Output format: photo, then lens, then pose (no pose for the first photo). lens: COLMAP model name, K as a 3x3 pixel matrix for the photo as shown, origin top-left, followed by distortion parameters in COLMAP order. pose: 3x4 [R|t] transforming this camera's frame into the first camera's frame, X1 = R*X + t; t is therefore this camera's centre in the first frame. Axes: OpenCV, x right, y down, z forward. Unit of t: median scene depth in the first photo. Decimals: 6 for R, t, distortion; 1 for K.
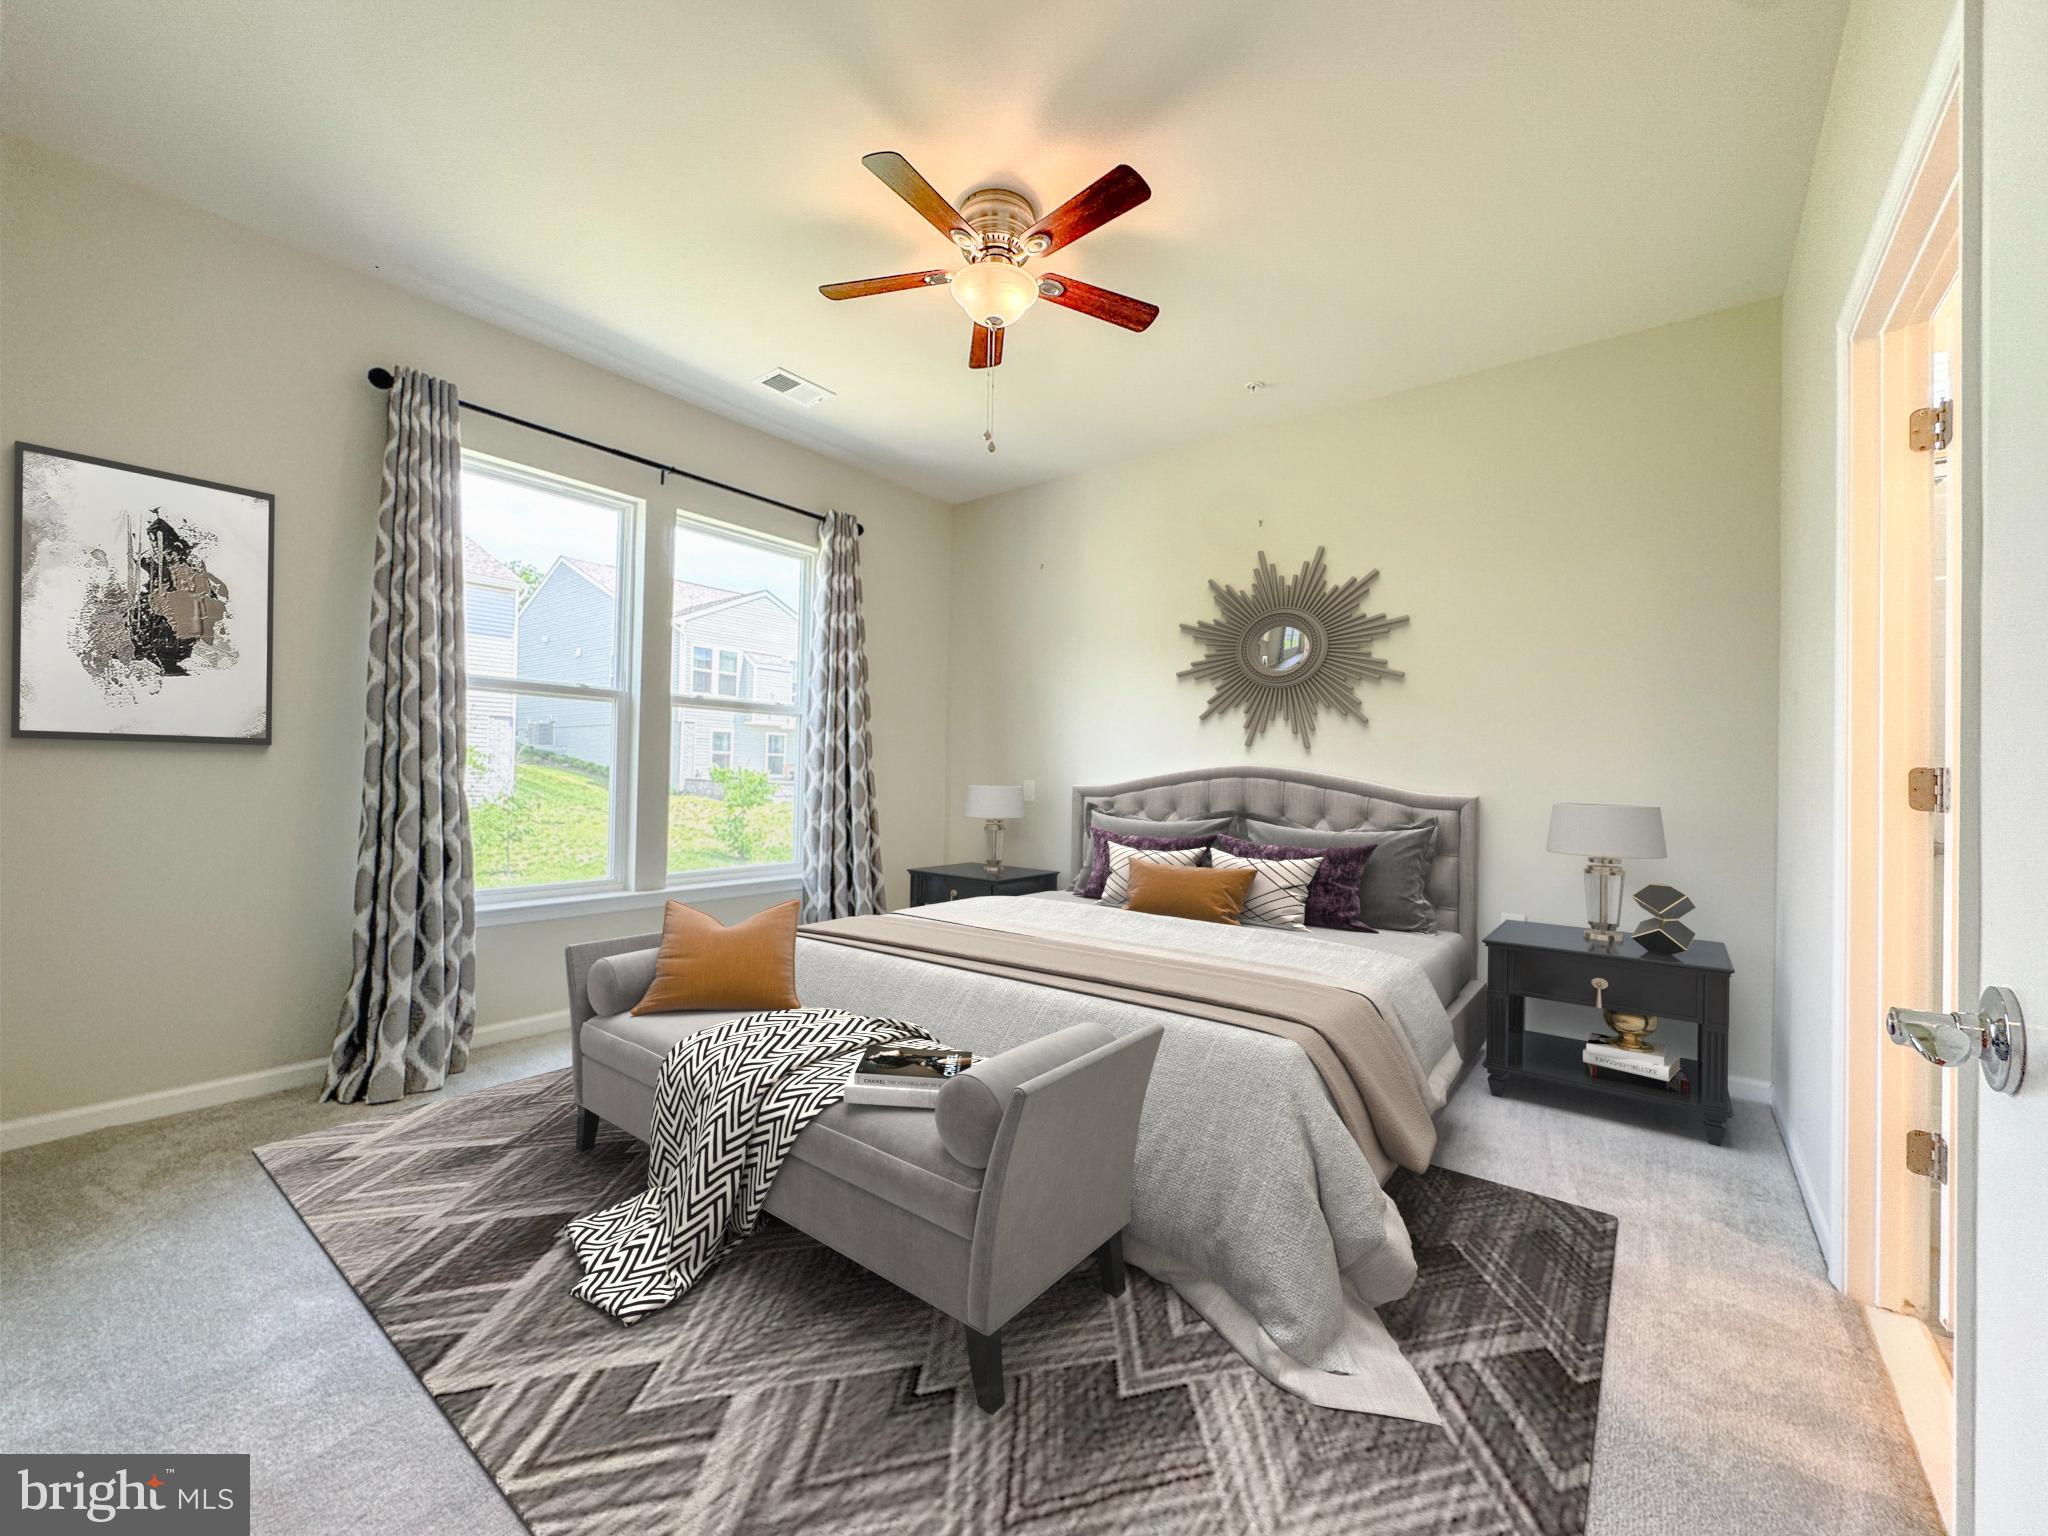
lens RADIAL K [[814.1, 0, 1024.0], [0, 814.1, 768.0], [0, 0, 1]] dist [-0.000852, -0.000360]
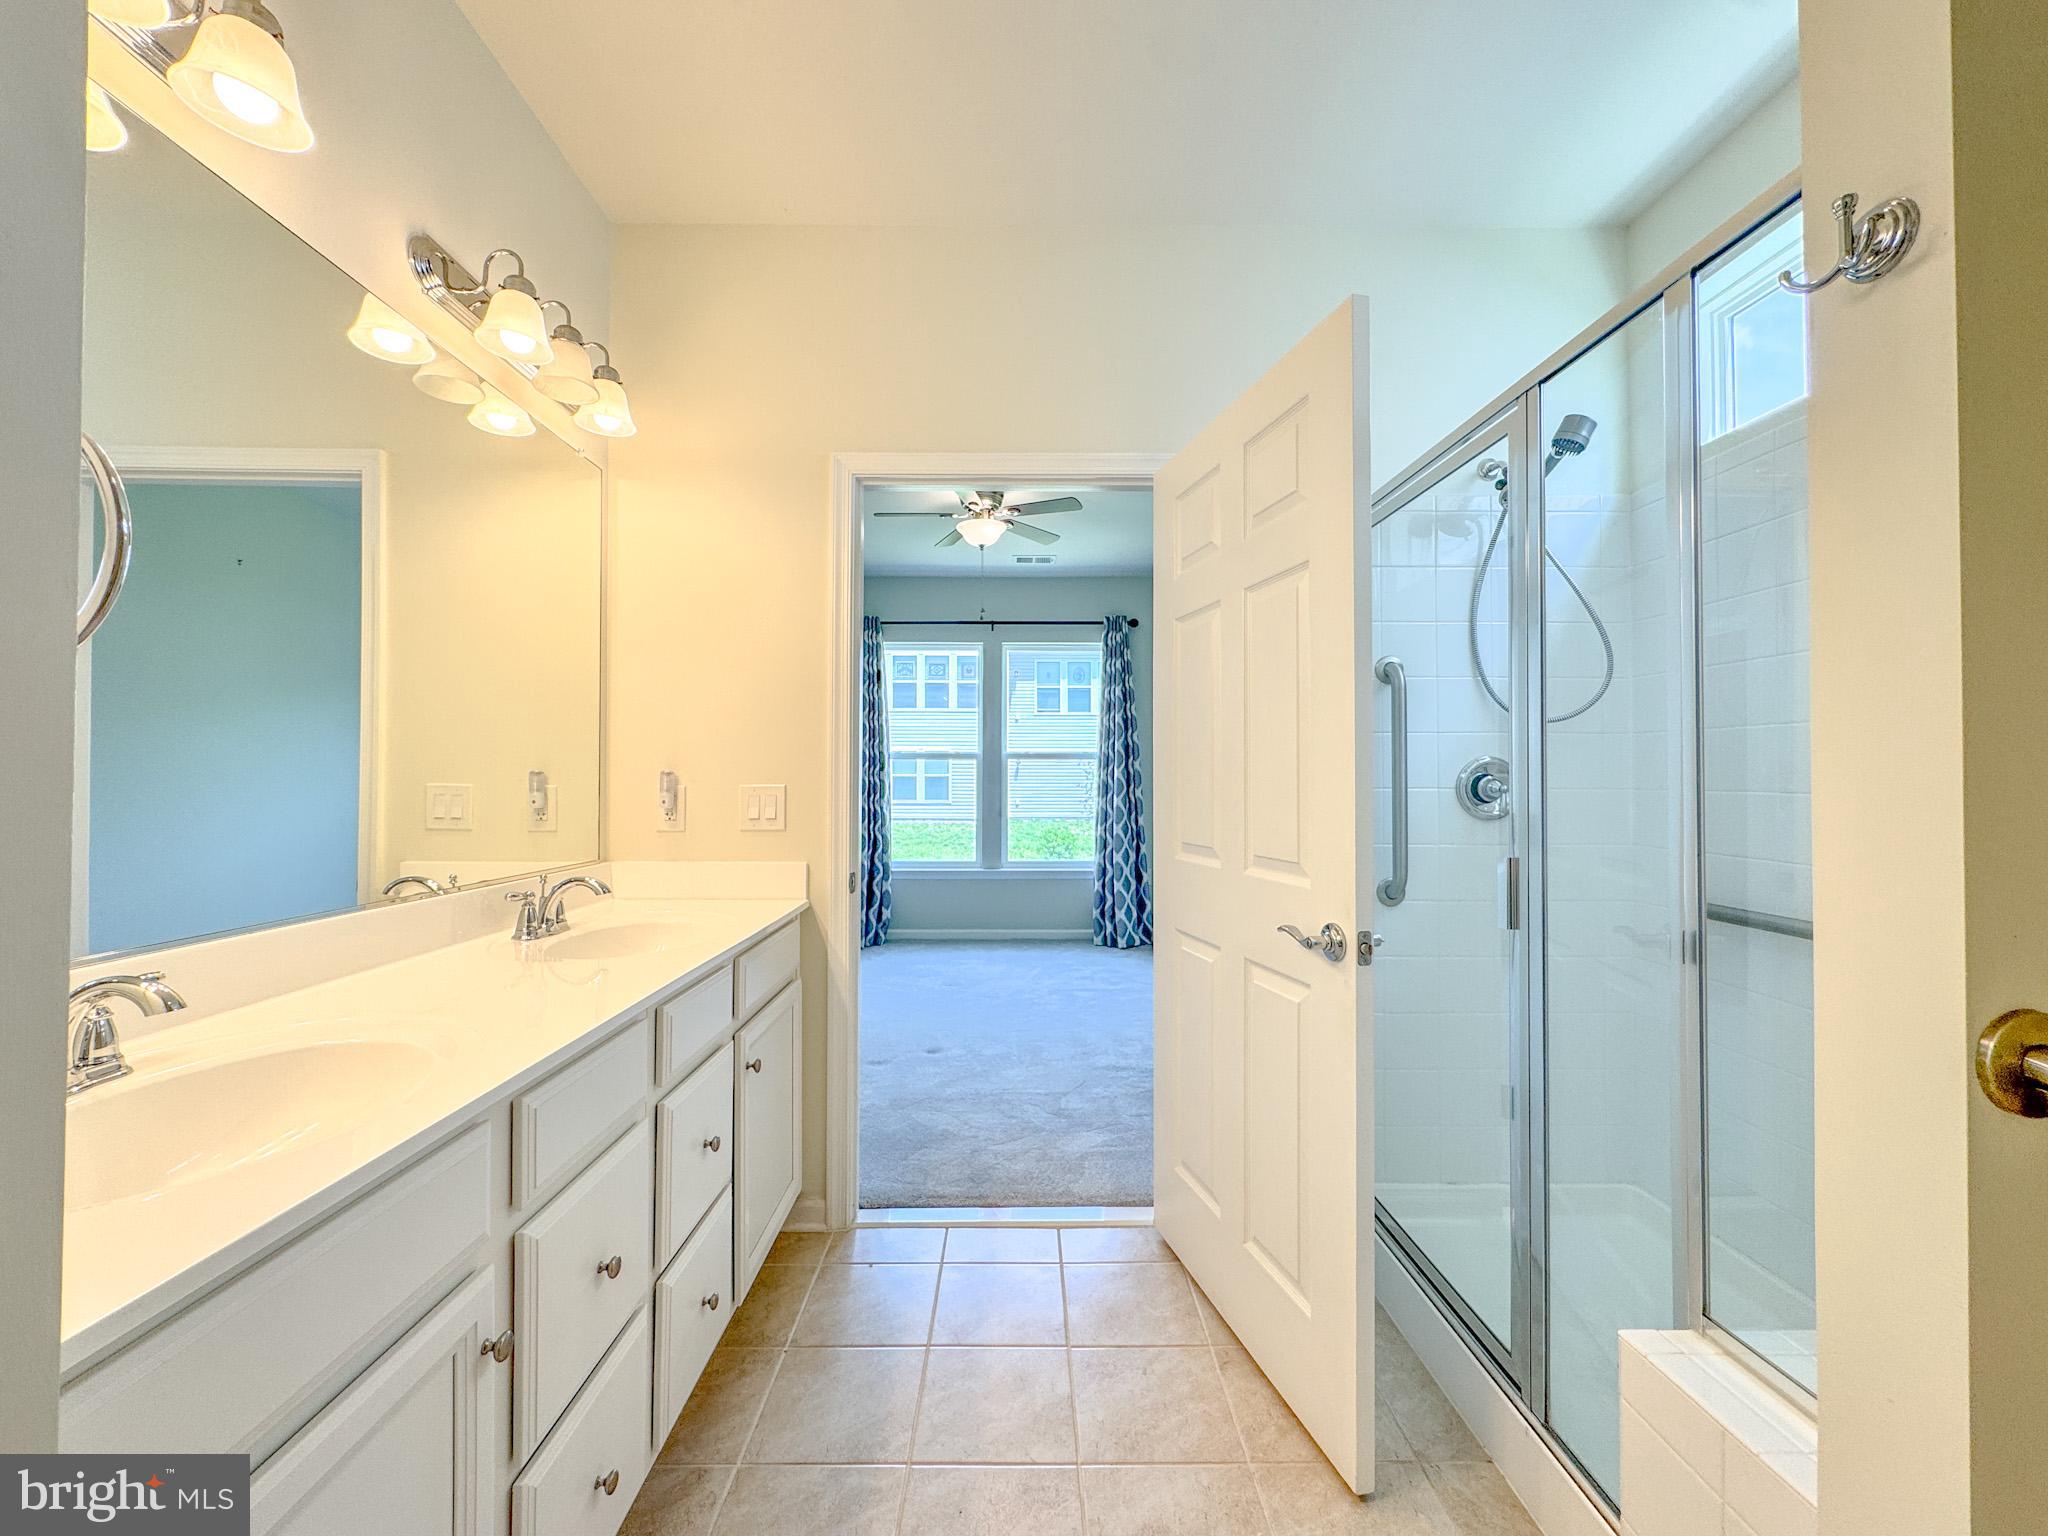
lens RADIAL K [[814.1, 0, 1024.0], [0, 814.1, 768.0], [0, 0, 1]] dist [-0.000852, -0.000360]
pose [[0.625780, -0.026811, -0.779539, 0.924477], [0.014831, 0.999637, -0.022476, -0.022386], [0.779859, 0.002504, 0.625951, -0.012662]]
